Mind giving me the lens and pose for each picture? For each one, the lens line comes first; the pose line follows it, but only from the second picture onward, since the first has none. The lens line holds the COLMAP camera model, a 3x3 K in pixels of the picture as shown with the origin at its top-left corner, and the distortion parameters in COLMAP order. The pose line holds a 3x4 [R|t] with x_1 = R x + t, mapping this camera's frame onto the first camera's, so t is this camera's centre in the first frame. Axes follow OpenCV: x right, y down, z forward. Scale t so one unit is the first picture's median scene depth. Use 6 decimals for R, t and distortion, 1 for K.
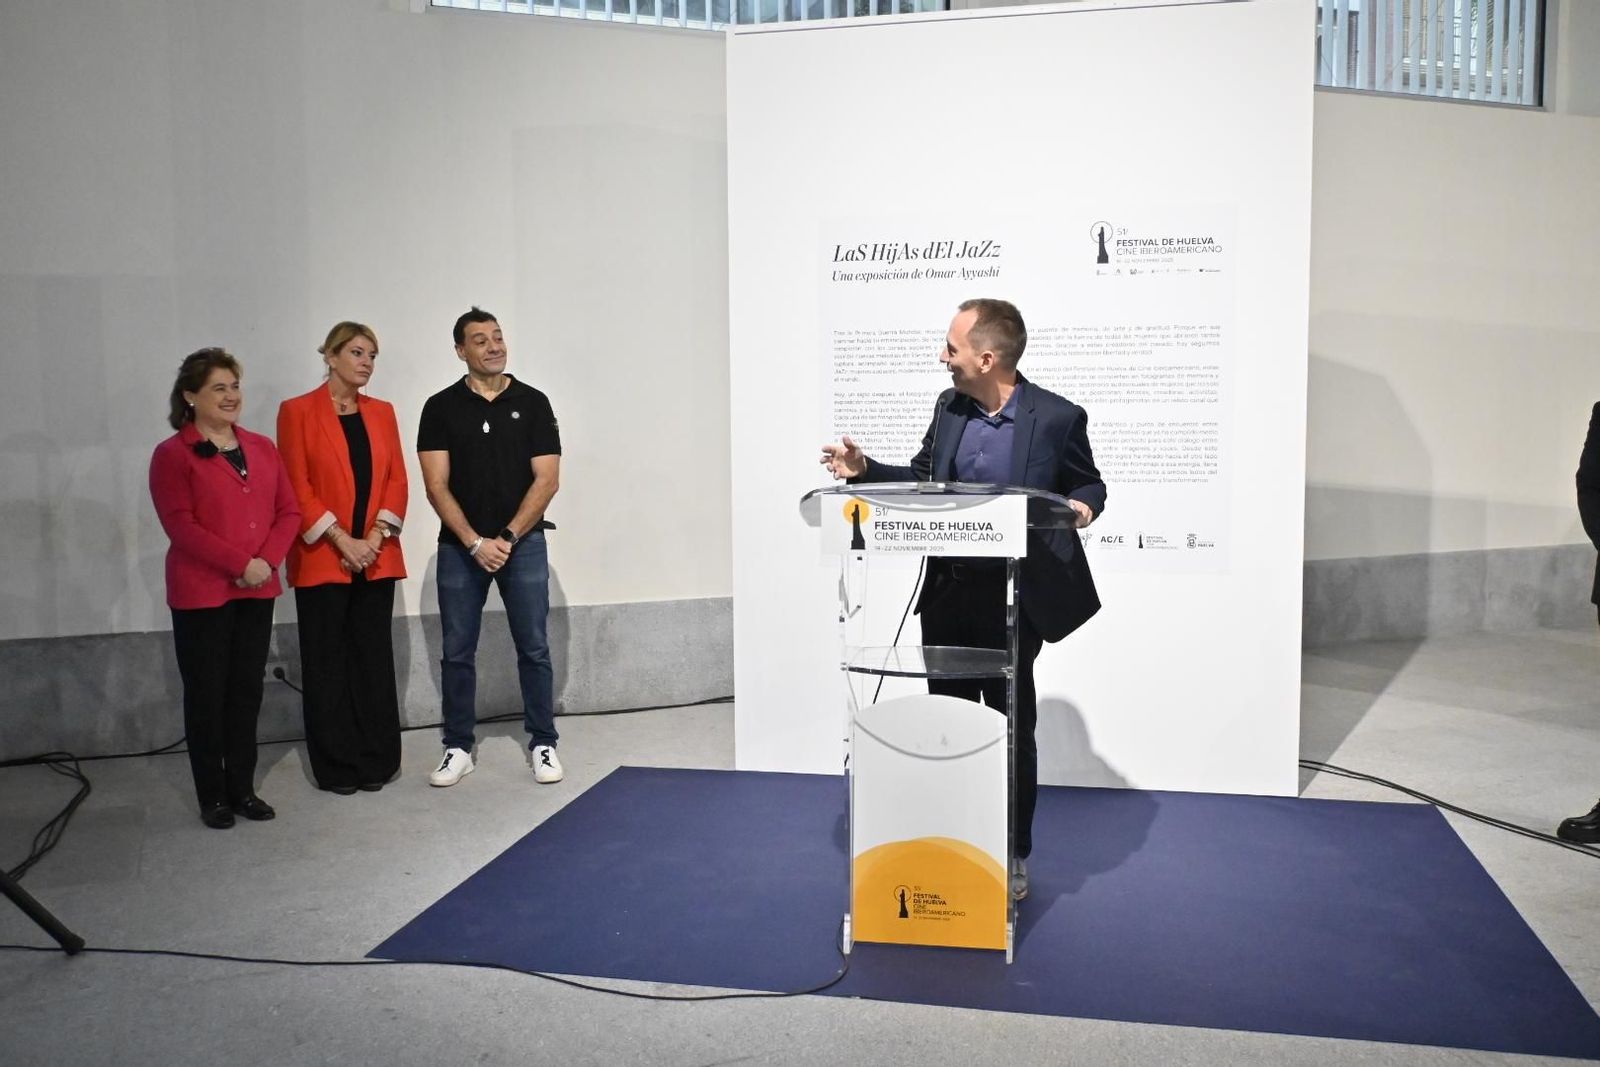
lens RADIAL K [[1483.0, 0, 827.7], [0, 1483.0, 506.0], [0, 0, 1]] dist [0.100800, -0.001962]
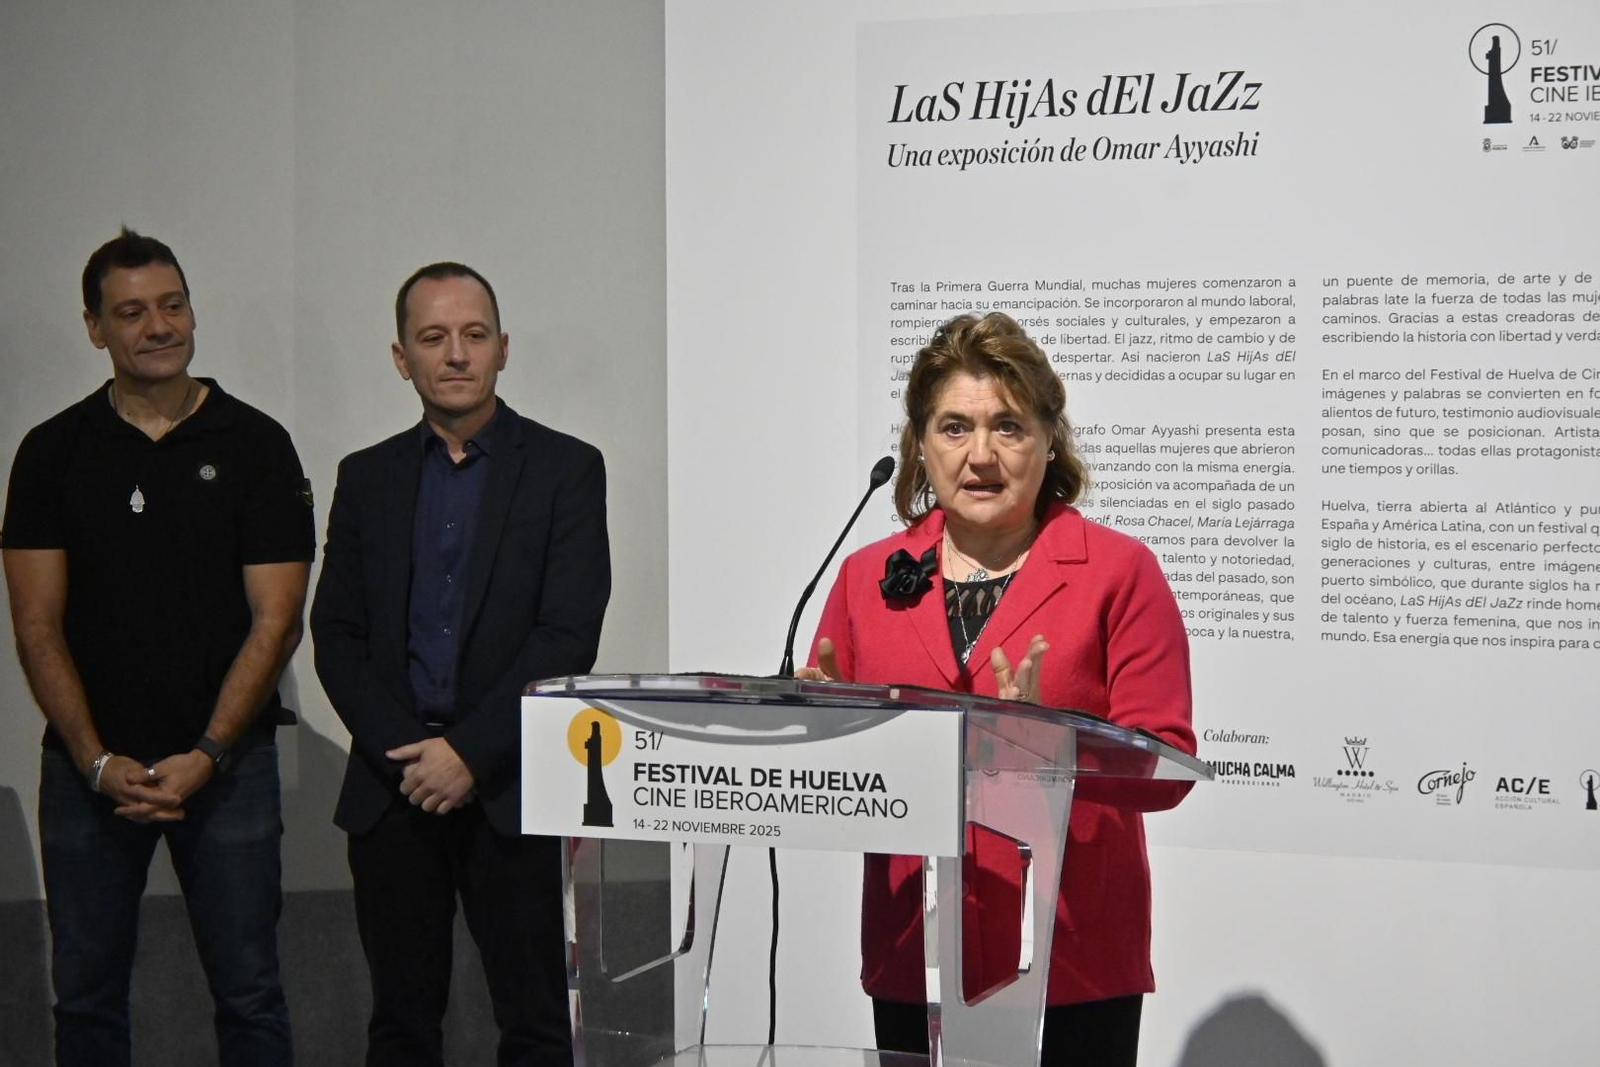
lens RADIAL K [[3446.4, 0, 800.0], [0, 3446.4, 533.5], [0, 0, 1]] dist [0.049198, -0.117836]
pose [[0.975682, 0.011730, -0.218877, 0.203963], [-0.016294, 0.999686, -0.019060, -0.025962], [0.218584, 0.022162, 0.975566, 0.017773]]
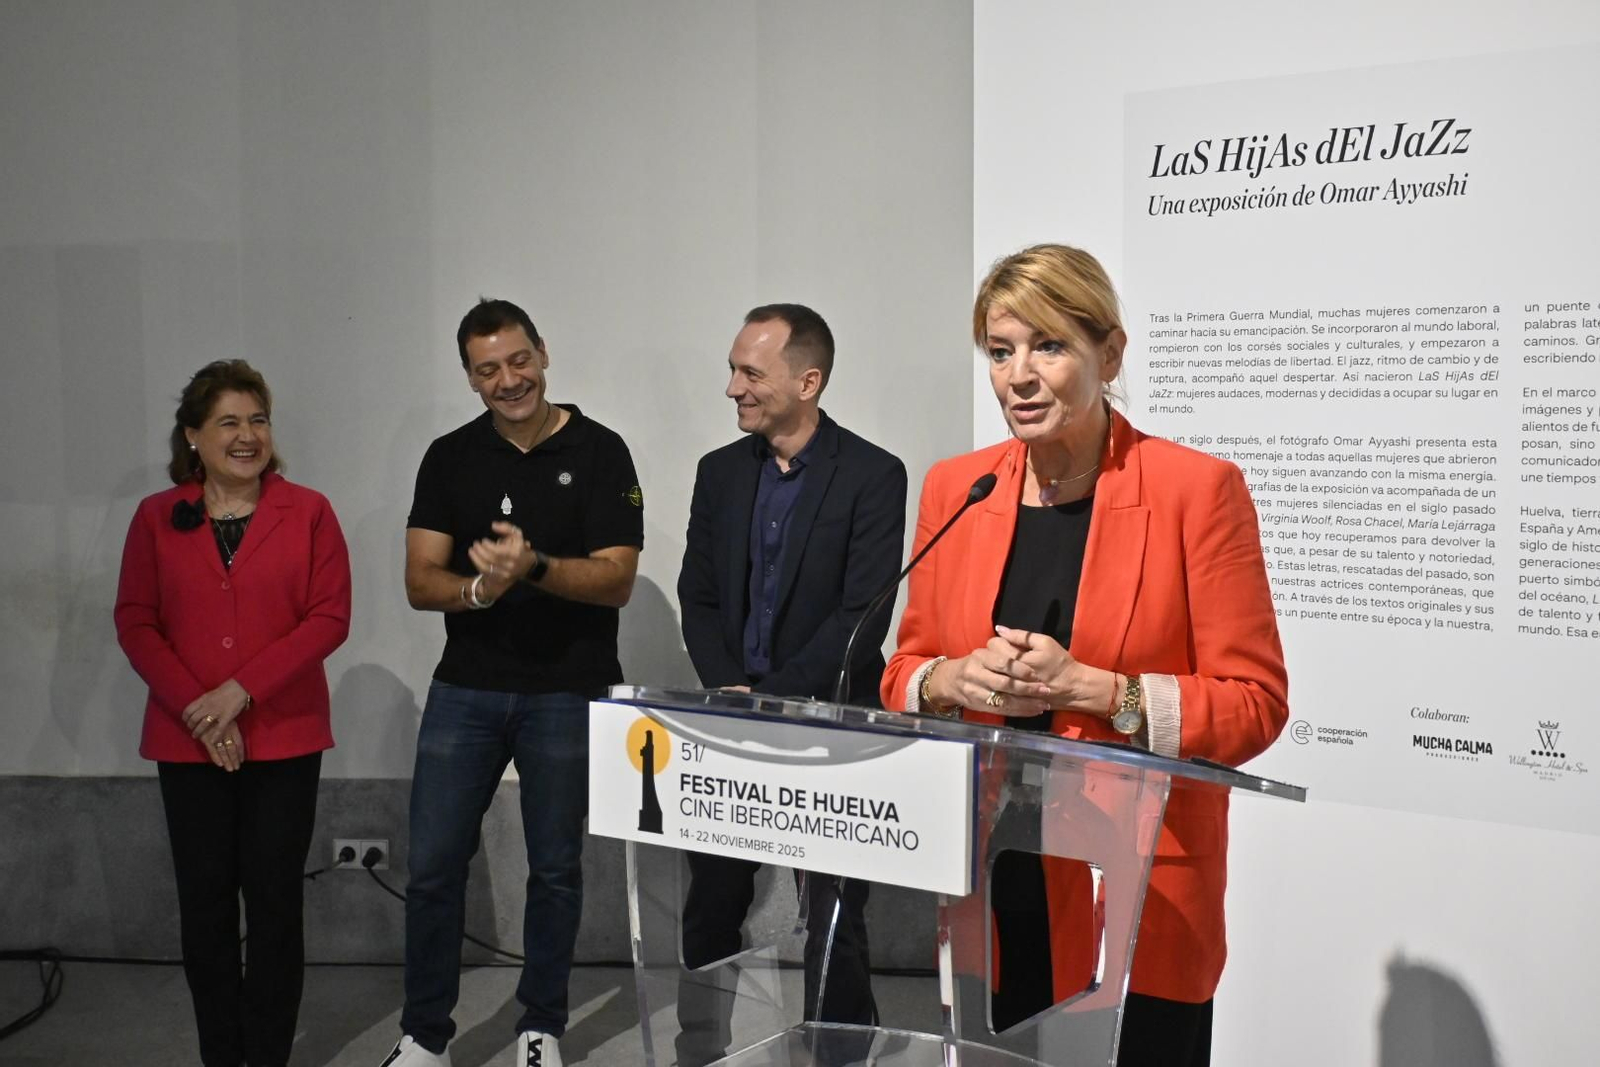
lens RADIAL K [[2105.3, 0, 800.0], [0, 2105.3, 533.5], [0, 0, 1]] dist [0.013977, -0.013978]
pose [[0.886887, 0.031760, -0.460893, 0.238414], [-0.032213, 0.999457, 0.006886, -0.045090], [0.460861, 0.008740, 0.887429, 0.314066]]
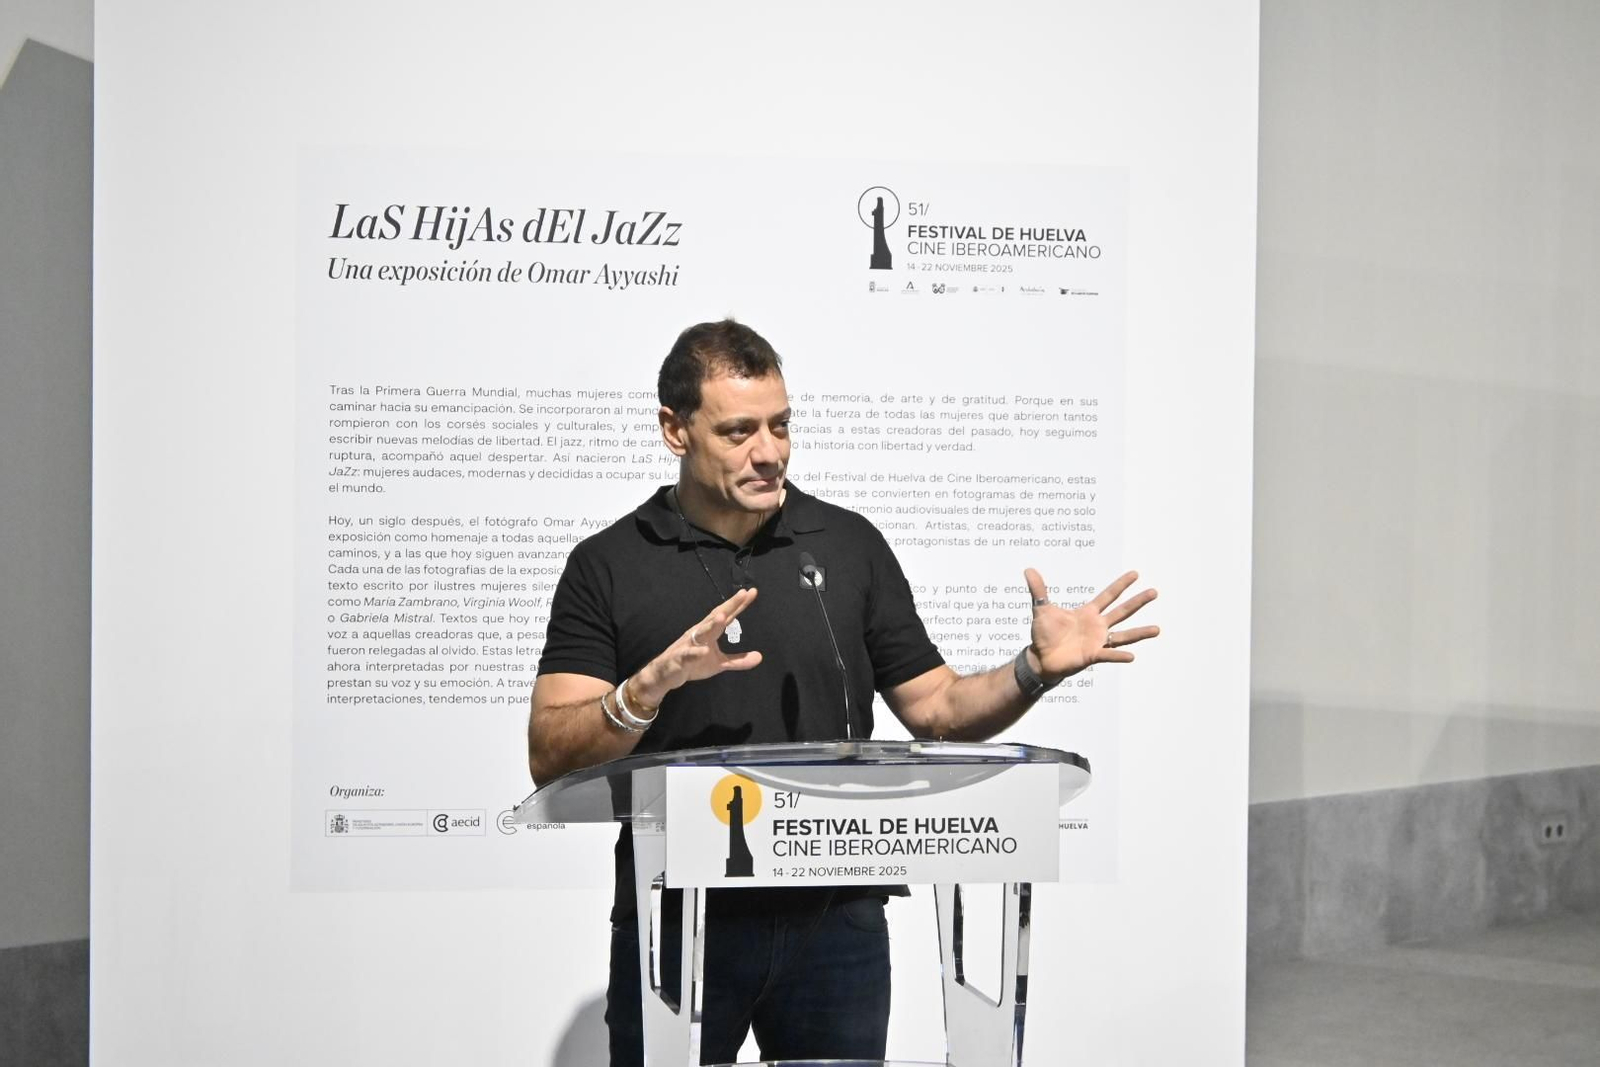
lens RADIAL K [[3446.4, 0, 800.0], [0, 3446.4, 533.5], [0, 0, 1]] dist [0.049198, -0.117836]
pose [[0.927258, 0.006195, 0.374372, -0.271541], [0.009336, 0.999170, -0.039655, -0.027346], [-0.374307, 0.040266, 0.926430, -0.061870]]
